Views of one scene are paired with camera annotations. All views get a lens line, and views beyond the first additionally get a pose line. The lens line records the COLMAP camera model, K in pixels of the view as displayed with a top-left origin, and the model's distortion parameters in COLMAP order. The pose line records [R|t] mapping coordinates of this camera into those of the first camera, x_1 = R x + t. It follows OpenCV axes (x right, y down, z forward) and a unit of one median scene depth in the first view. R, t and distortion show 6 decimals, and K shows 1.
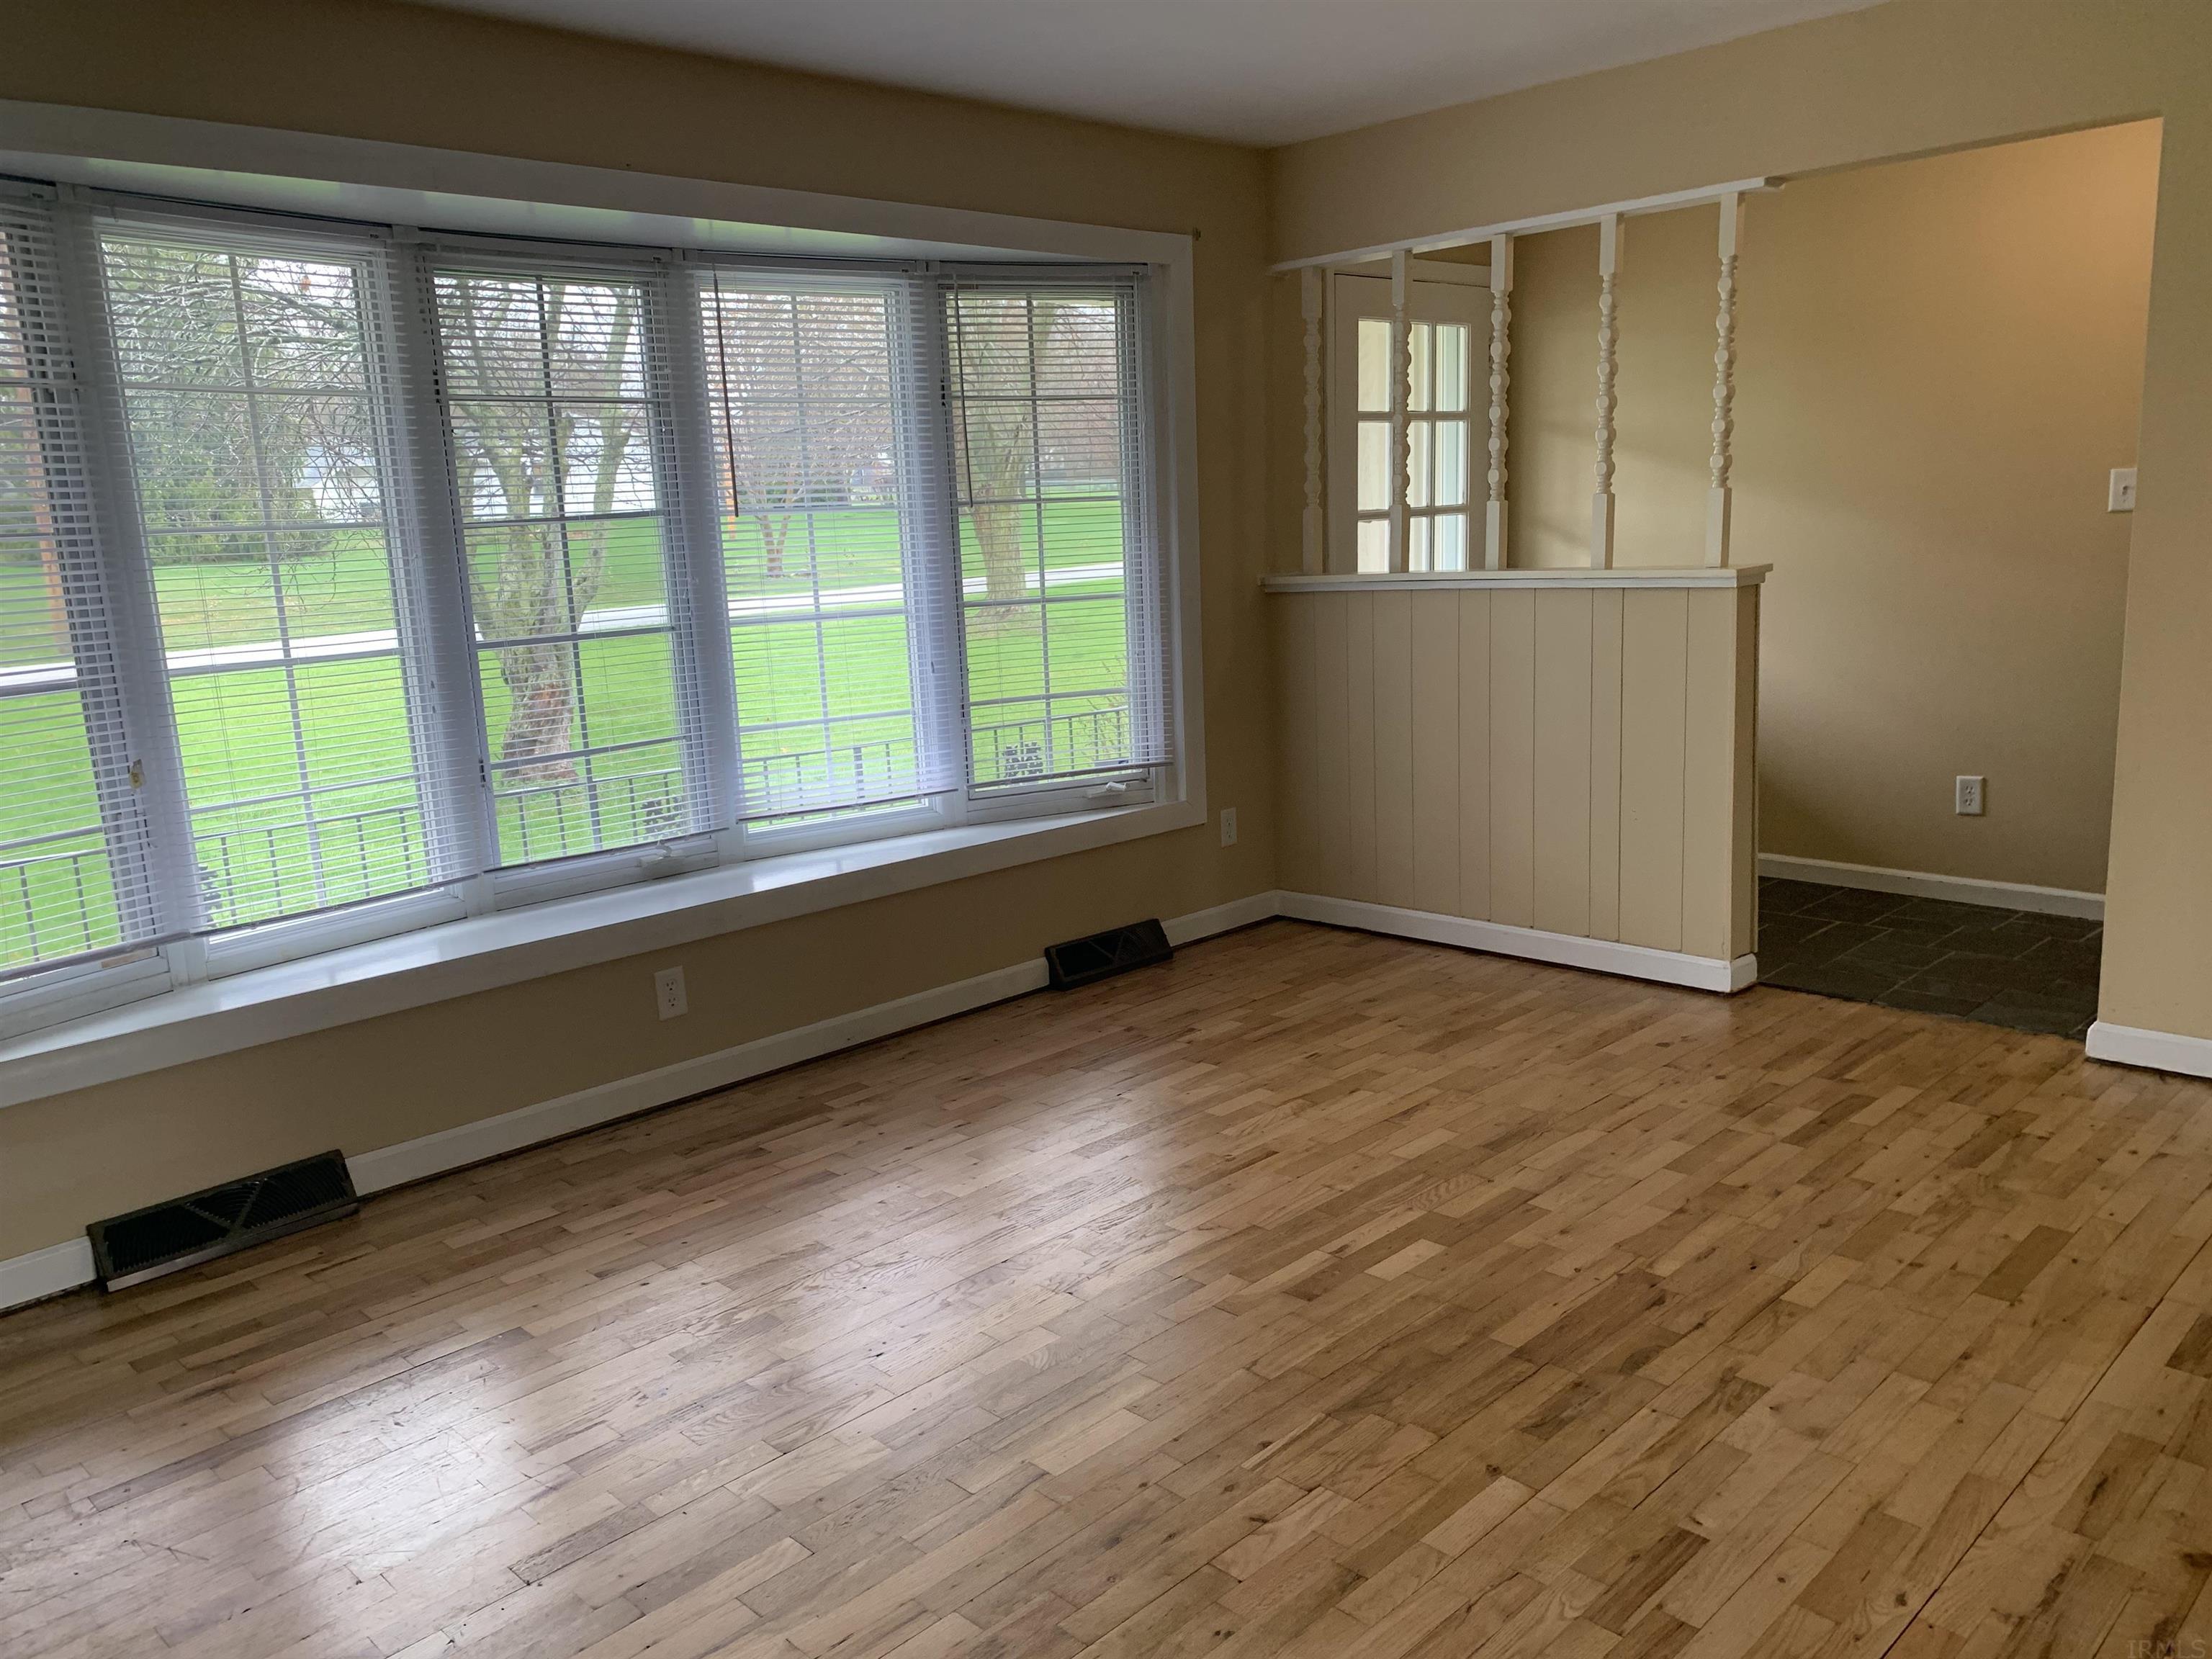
lens RADIAL K [[1702.7, 0, 1105.0], [0, 1702.7, 842.2], [0, 0, 1]] dist [0.035877, -0.036784]
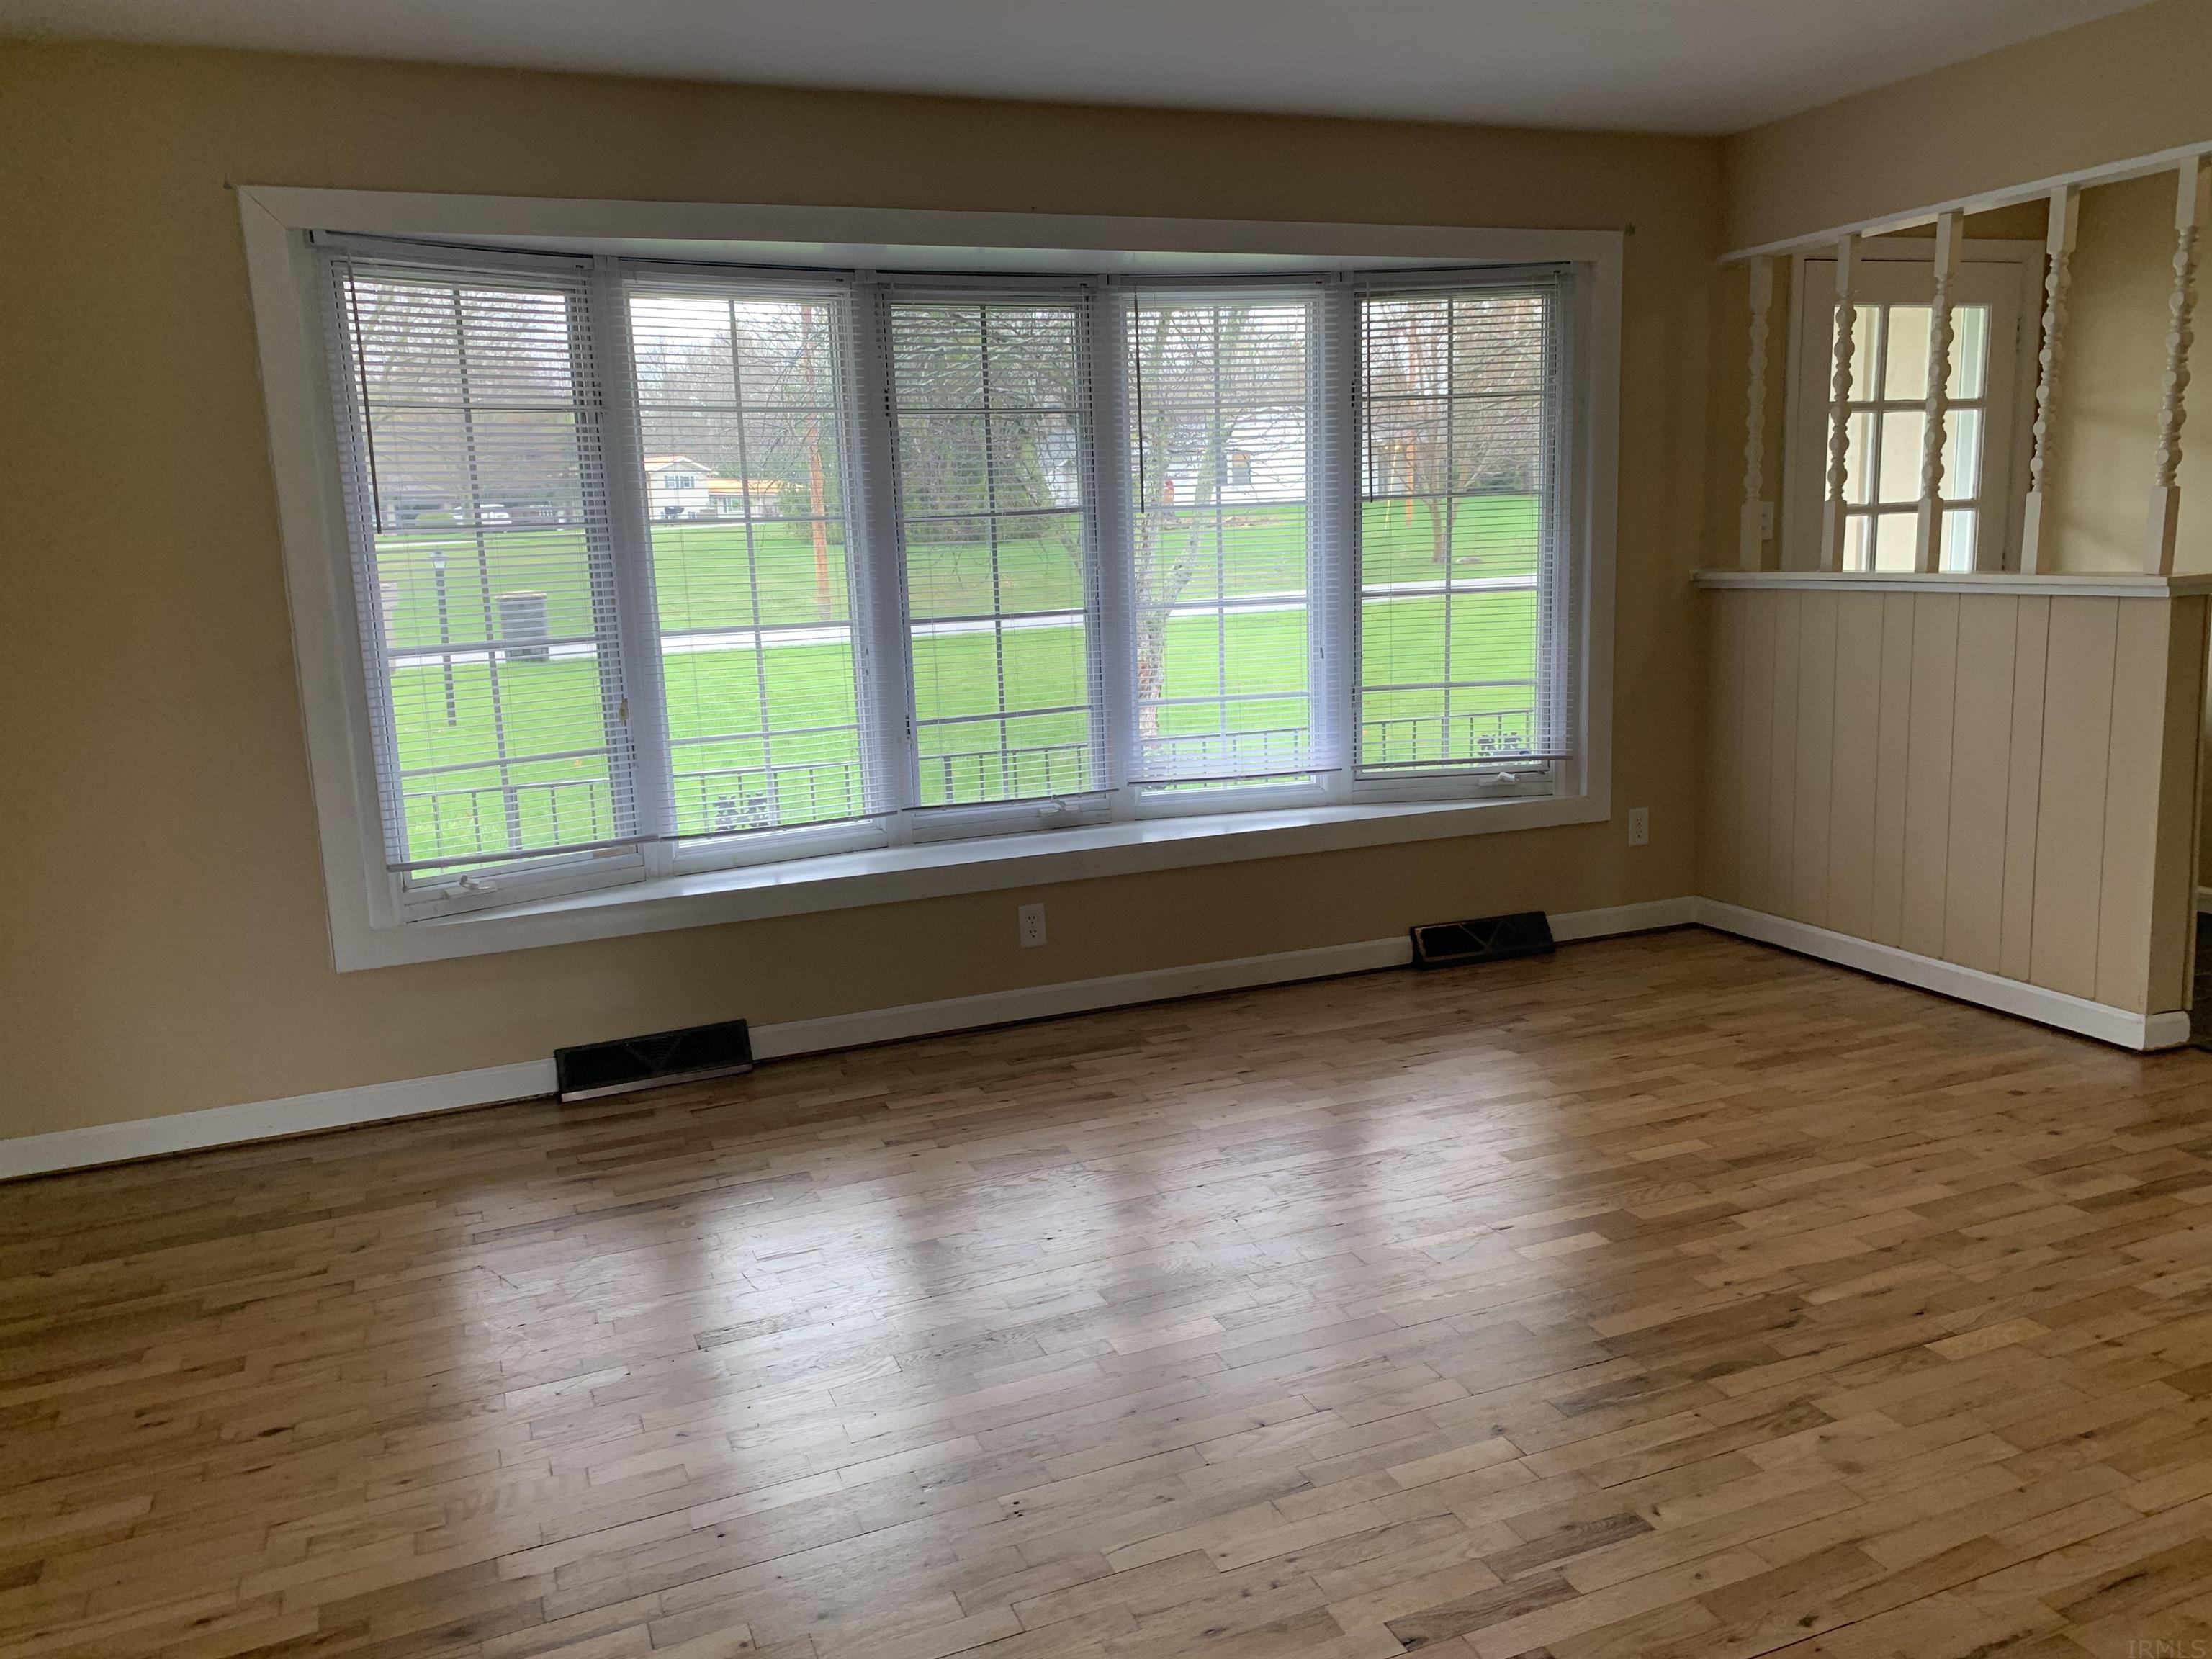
lens RADIAL K [[1700.9, 0, 1102.3], [0, 1700.9, 823.0], [0, 0, 1]] dist [0.029669, -0.023042]
pose [[0.921175, 0.077583, -0.381336, 0.203285], [-0.078364, 0.996833, 0.013507, 0.000015], [0.381176, 0.017441, 0.924338, -0.037281]]
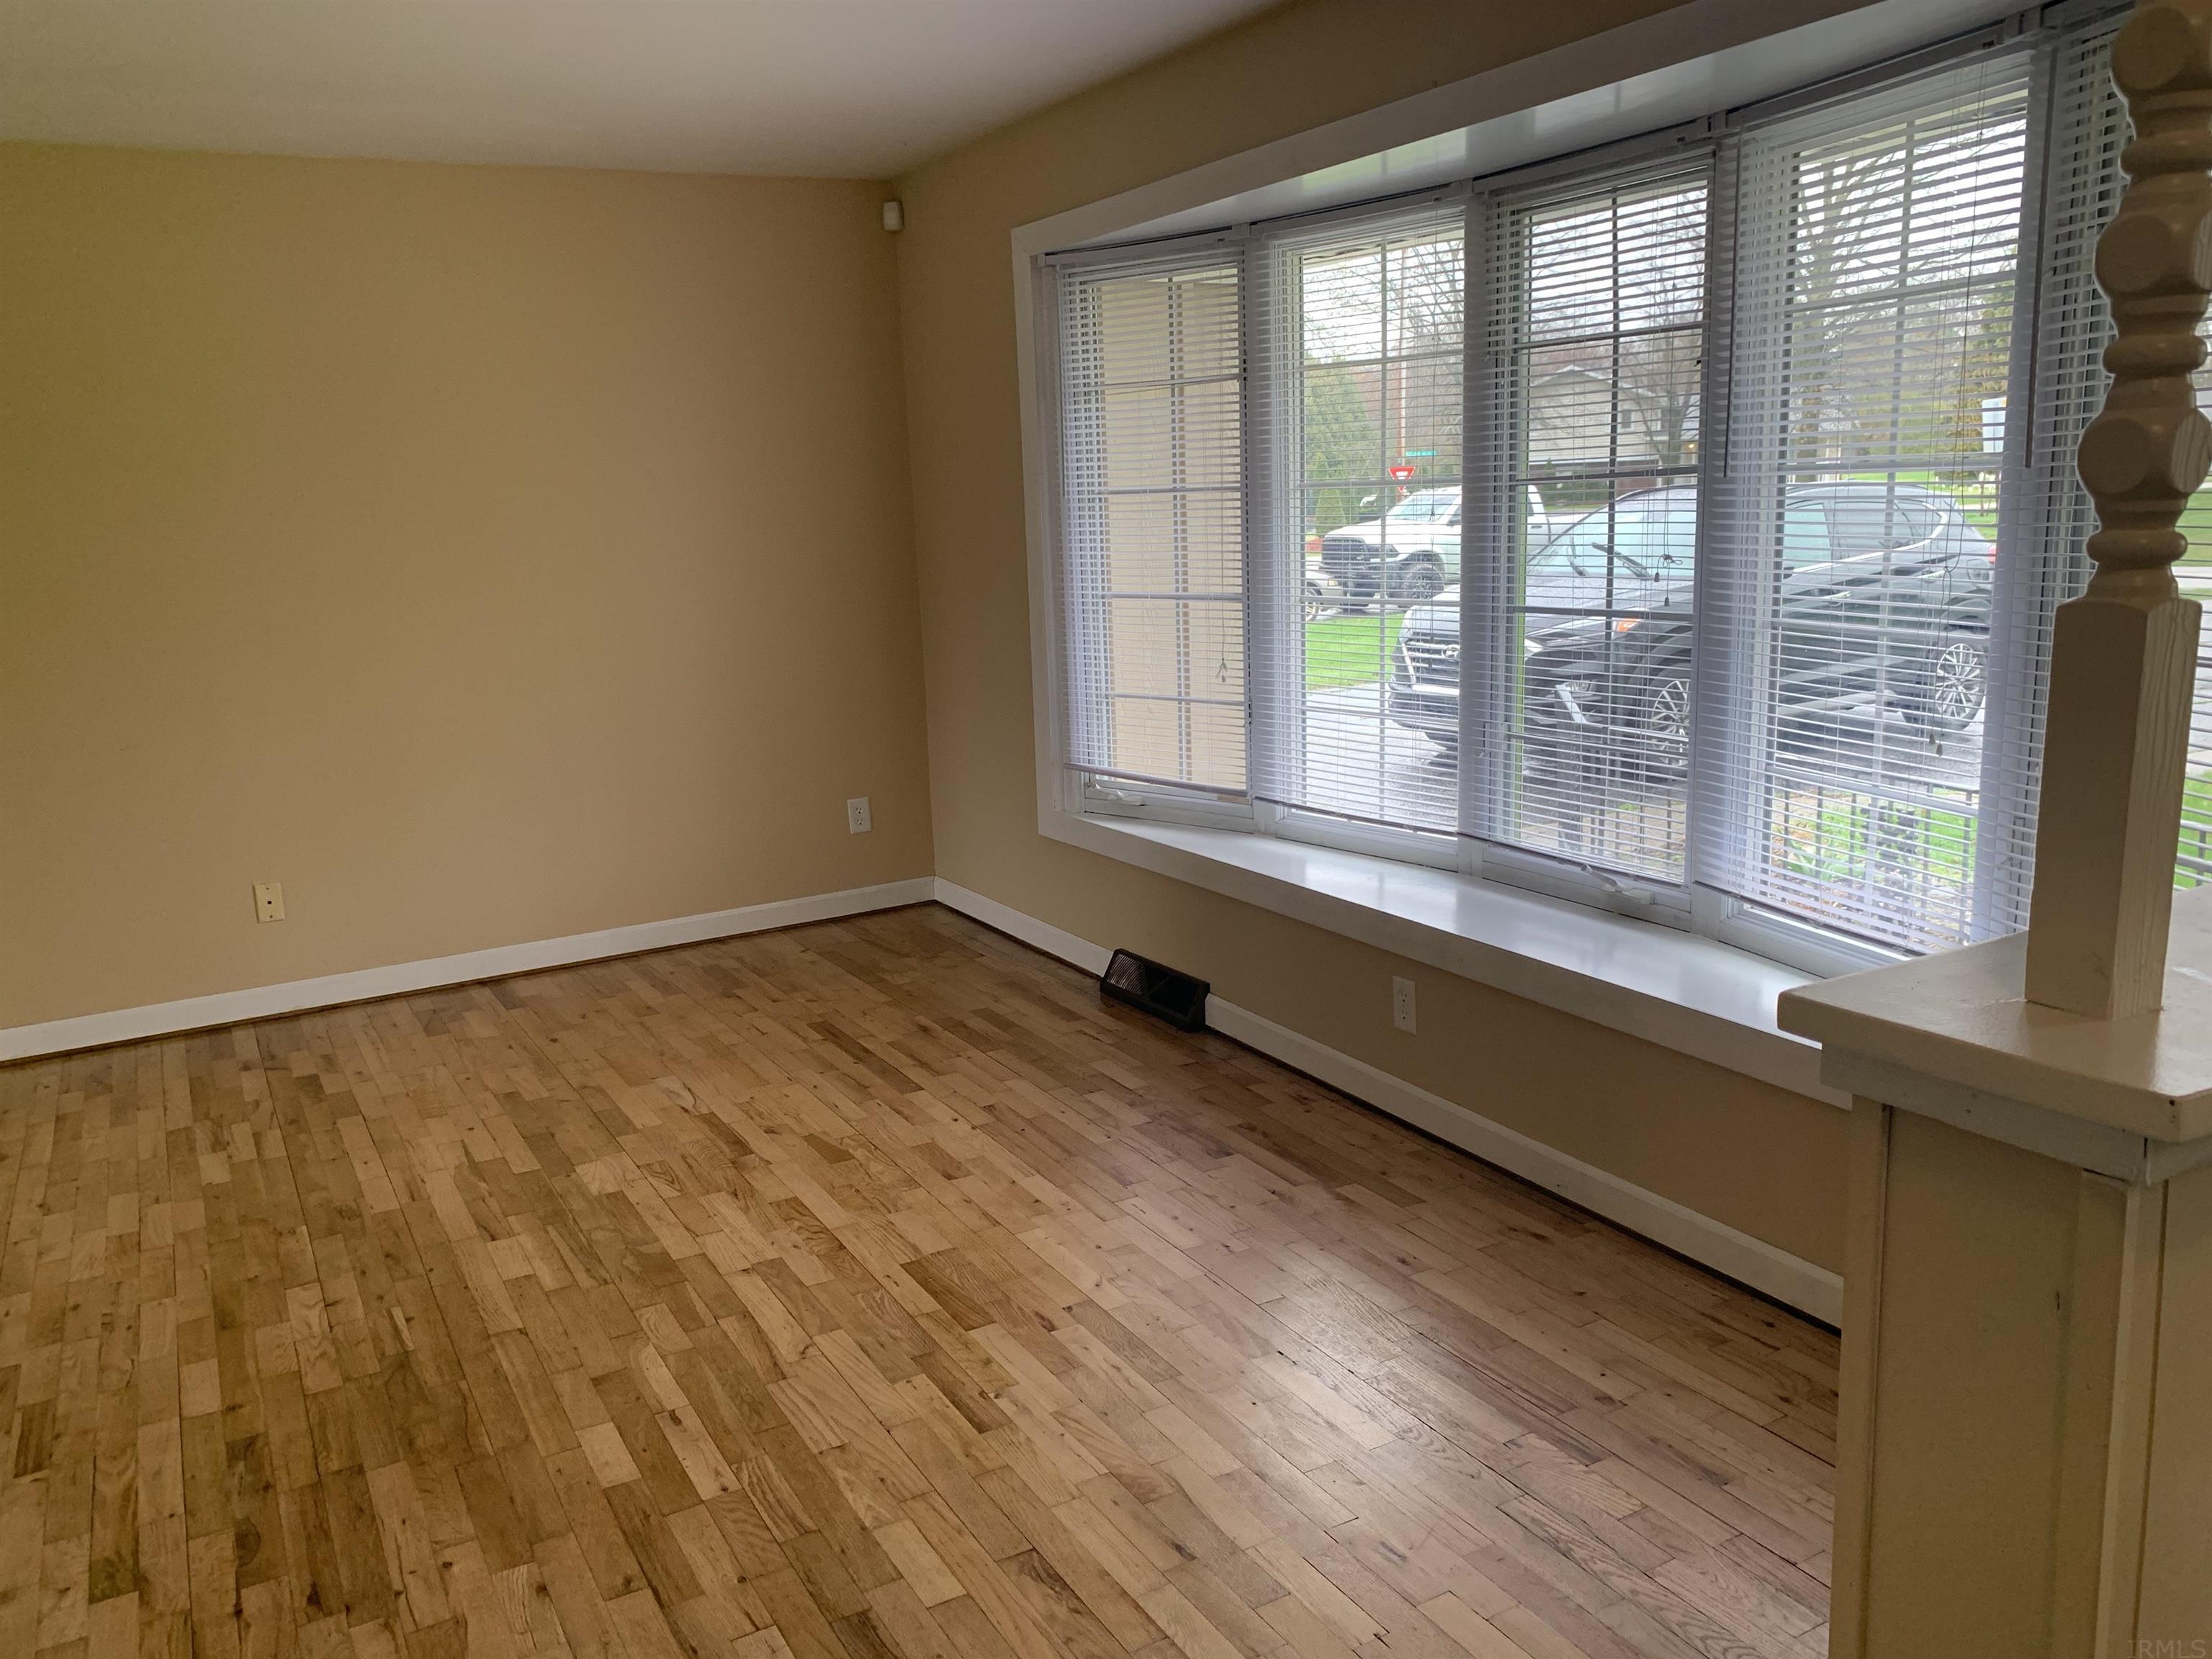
lens RADIAL K [[1664.3, 0, 1110.3], [0, 1664.3, 865.3], [0, 0, 1]] dist [0.030112, -0.006049]
pose [[-0.262375, 0.271721, -0.925920, 0.559048], [-0.134493, 0.939873, 0.313926, -0.227685], [0.955548, 0.206896, -0.210055, 0.941422]]
